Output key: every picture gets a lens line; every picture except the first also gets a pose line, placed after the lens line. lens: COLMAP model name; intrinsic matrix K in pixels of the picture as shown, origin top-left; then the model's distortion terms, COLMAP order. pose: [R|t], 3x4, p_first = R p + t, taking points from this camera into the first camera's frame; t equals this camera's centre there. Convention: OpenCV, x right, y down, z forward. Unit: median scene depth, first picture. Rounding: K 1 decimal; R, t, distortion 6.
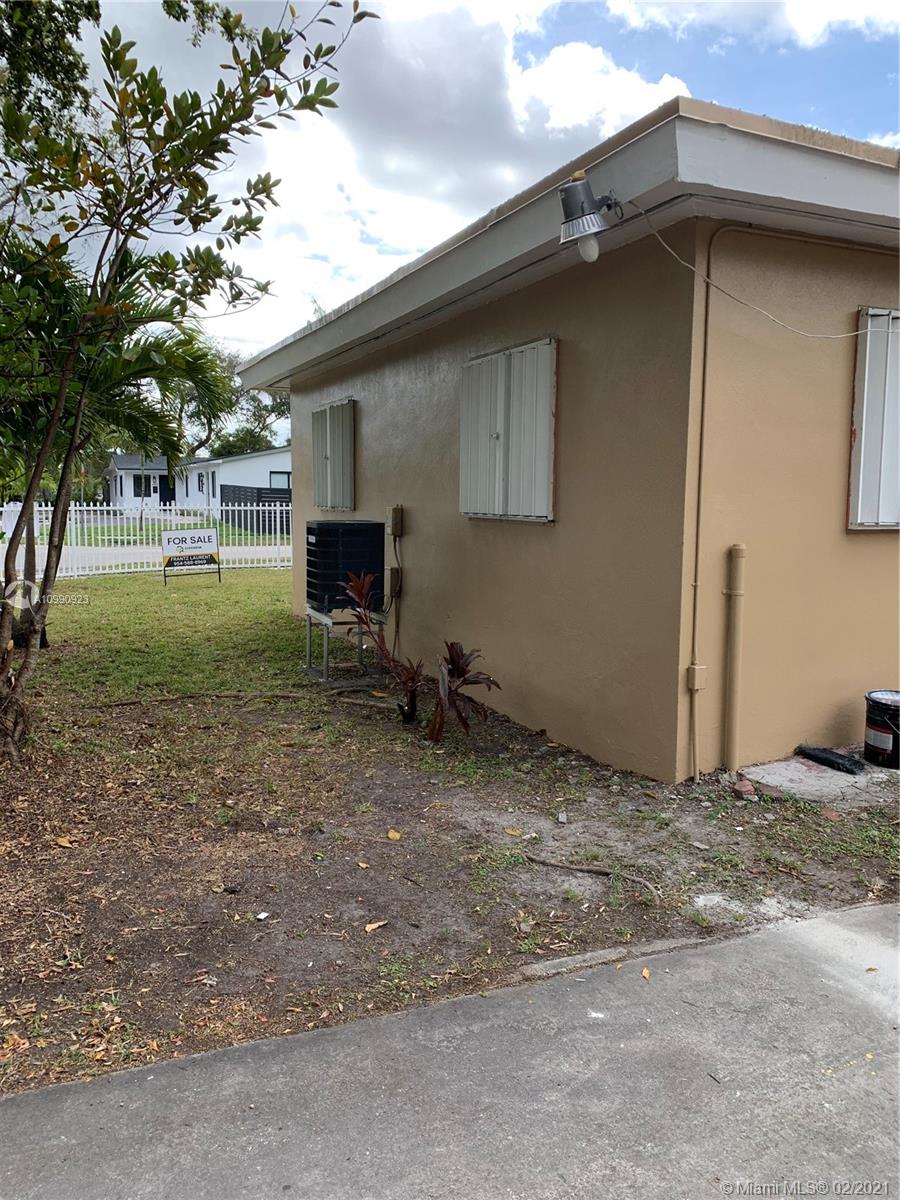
lens RADIAL K [[912.2, 0, 441.6], [0, 912.2, 590.3], [0, 0, 1]] dist [0.005934, 0.004338]
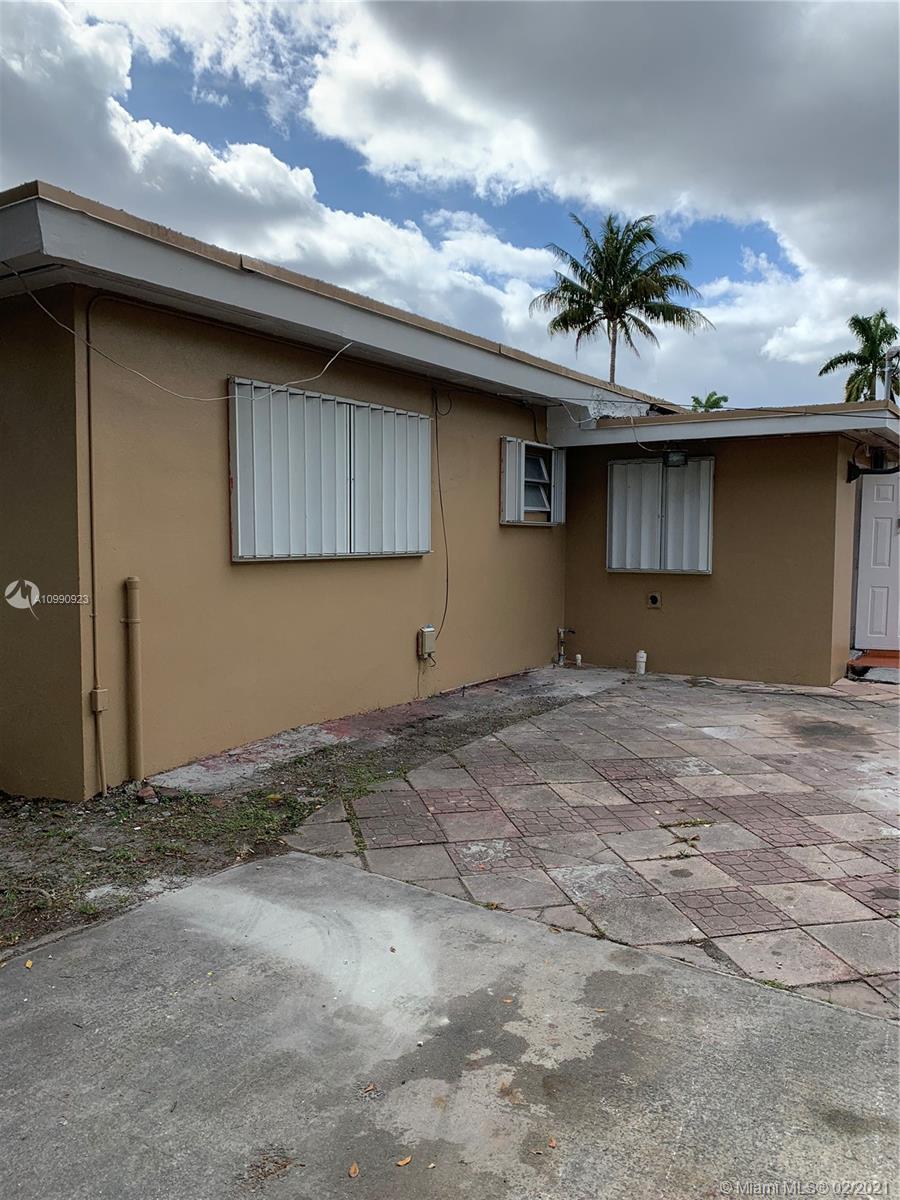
lens RADIAL K [[912.5, 0, 462.5], [0, 912.5, 592.2], [0, 0, 1]] dist [0.000702, 0.000309]
pose [[0.831575, -0.041704, 0.553845, 0.045533], [0.059559, 0.998123, -0.014267, 0.008739], [-0.552210, 0.044851, 0.832498, -0.171098]]
